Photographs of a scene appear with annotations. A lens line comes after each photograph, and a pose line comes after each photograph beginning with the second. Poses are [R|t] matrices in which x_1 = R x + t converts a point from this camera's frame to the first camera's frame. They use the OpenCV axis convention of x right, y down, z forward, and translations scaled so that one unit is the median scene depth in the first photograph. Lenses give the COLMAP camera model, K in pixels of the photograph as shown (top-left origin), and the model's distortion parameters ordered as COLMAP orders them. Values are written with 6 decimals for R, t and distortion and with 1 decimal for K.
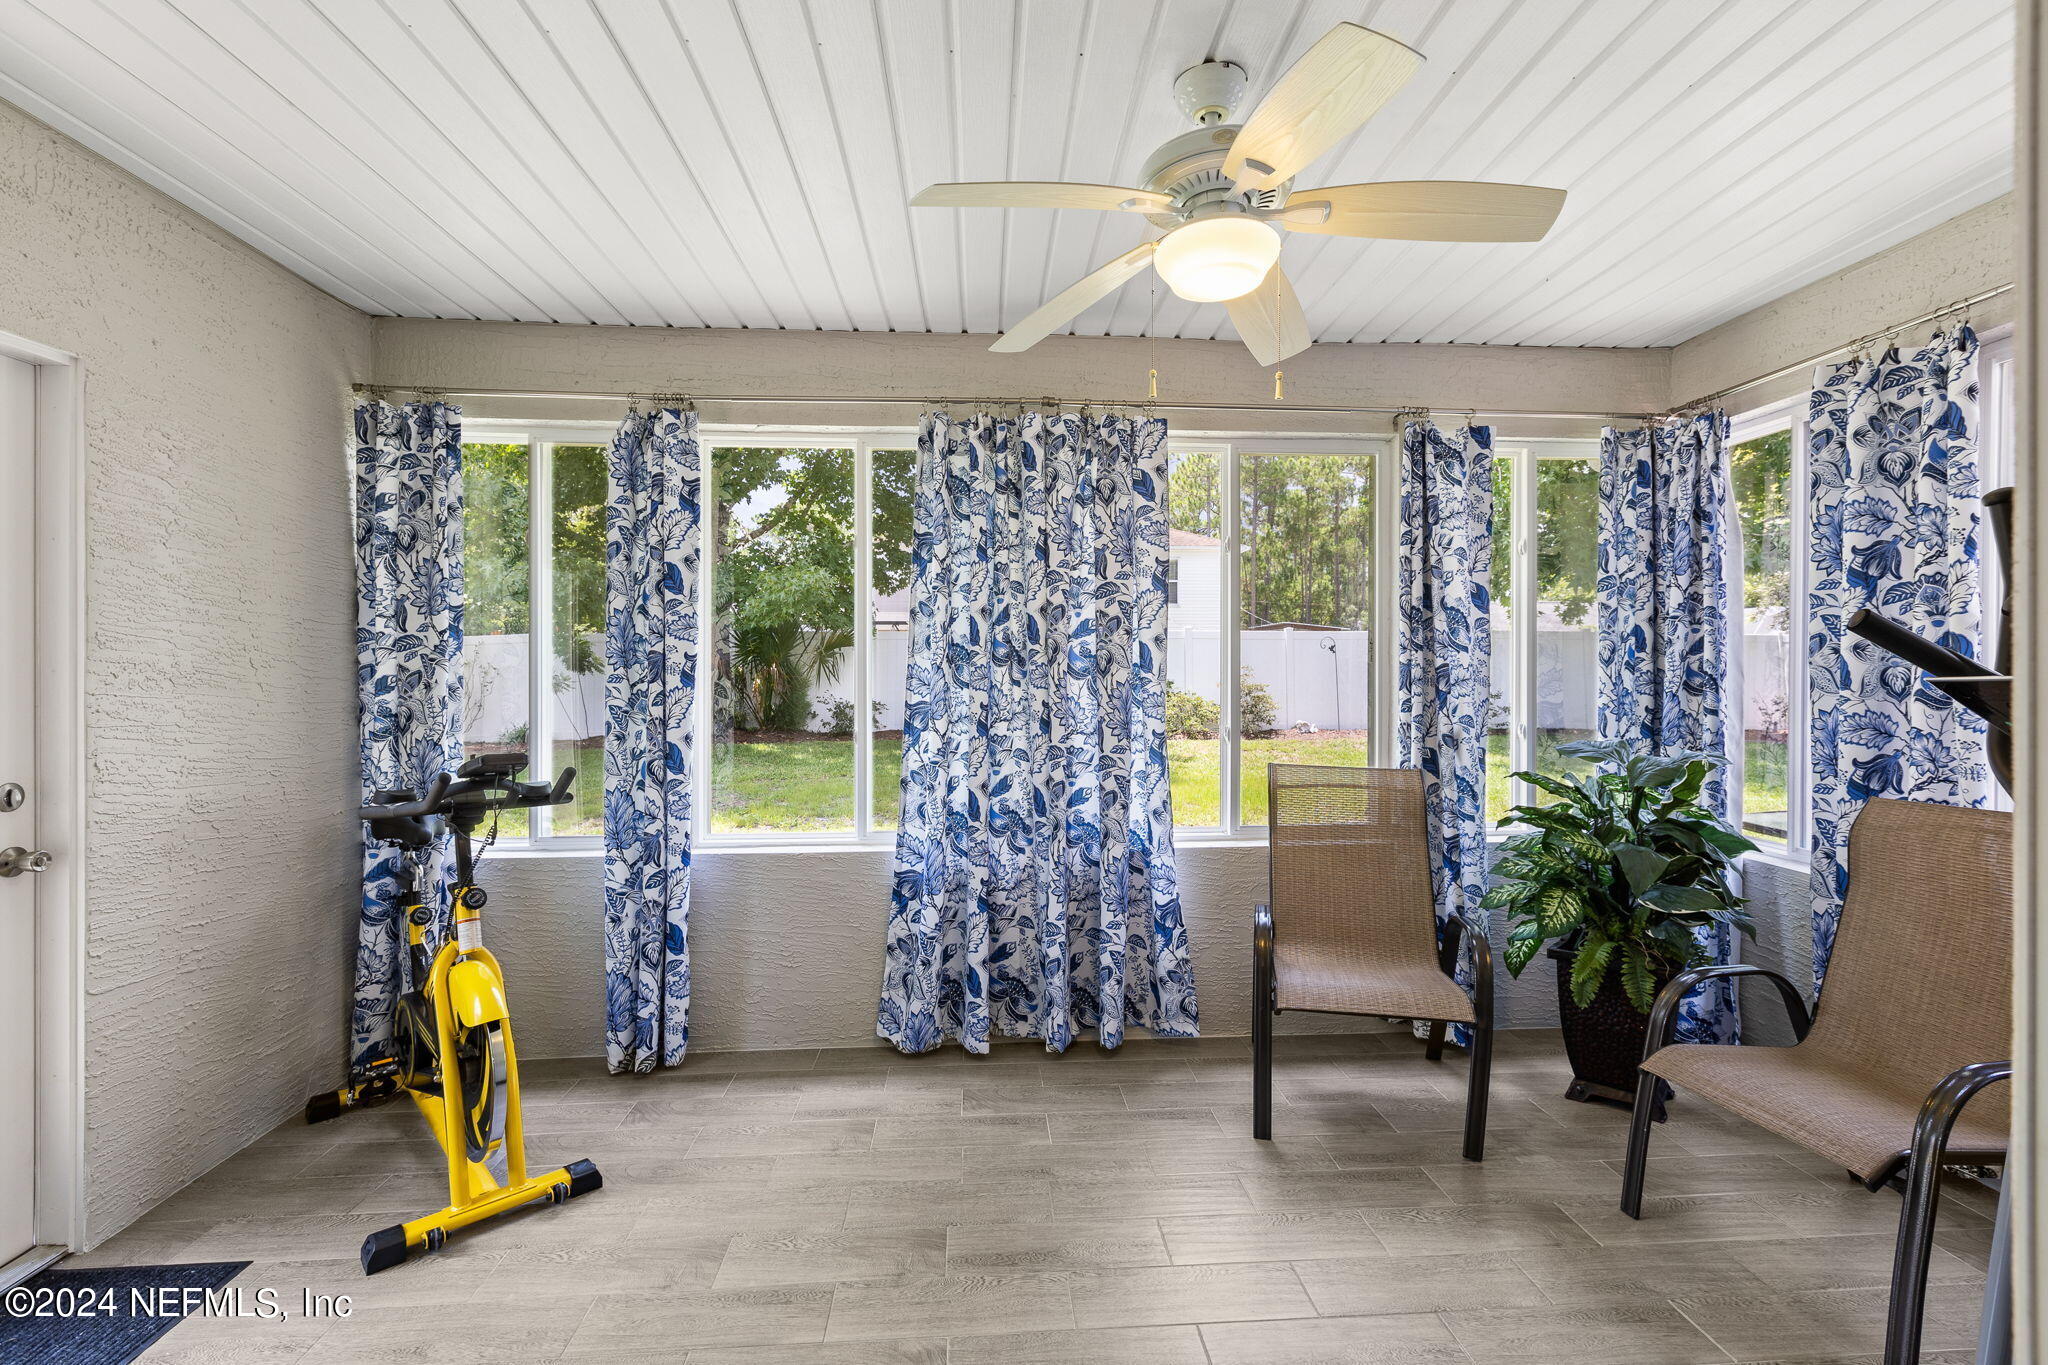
lens RADIAL K [[886.3, 0, 1028.5], [0, 886.3, 670.4], [0, 0, 1]] dist [0.001403, 0.000195]
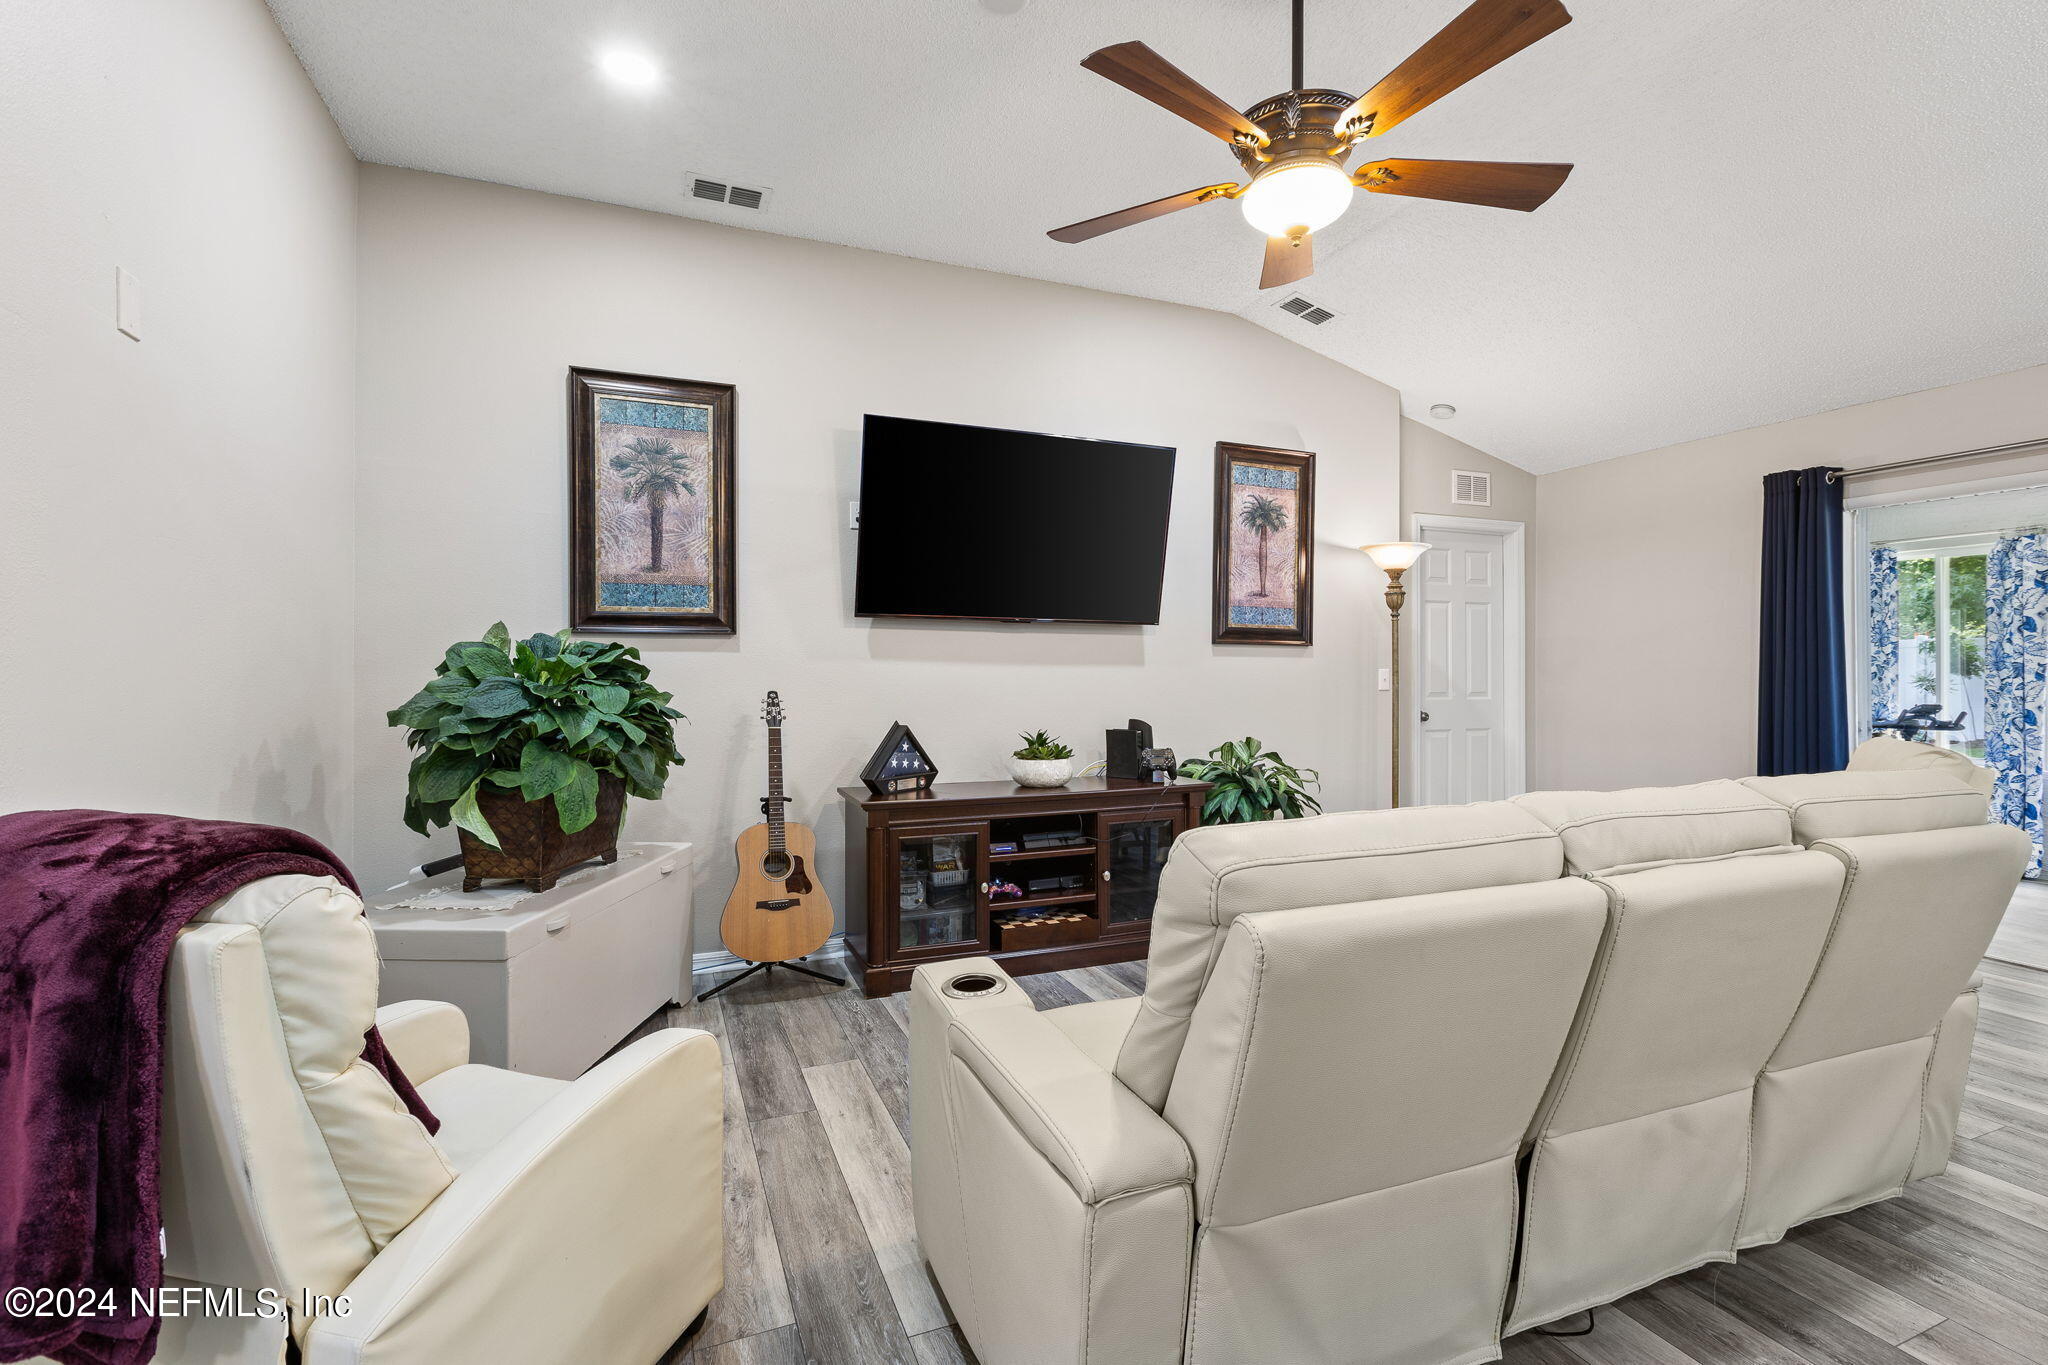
lens RADIAL K [[931.1, 0, 1029.7], [0, 931.1, 665.5], [0, 0, 1]] dist [-0.000144, 0.000406]
pose [[0.309122, -0.005017, -0.951009, 0.849213], [-0.002836, 0.999977, -0.006198, 0.004451], [0.951018, 0.004613, 0.309100, -1.685651]]
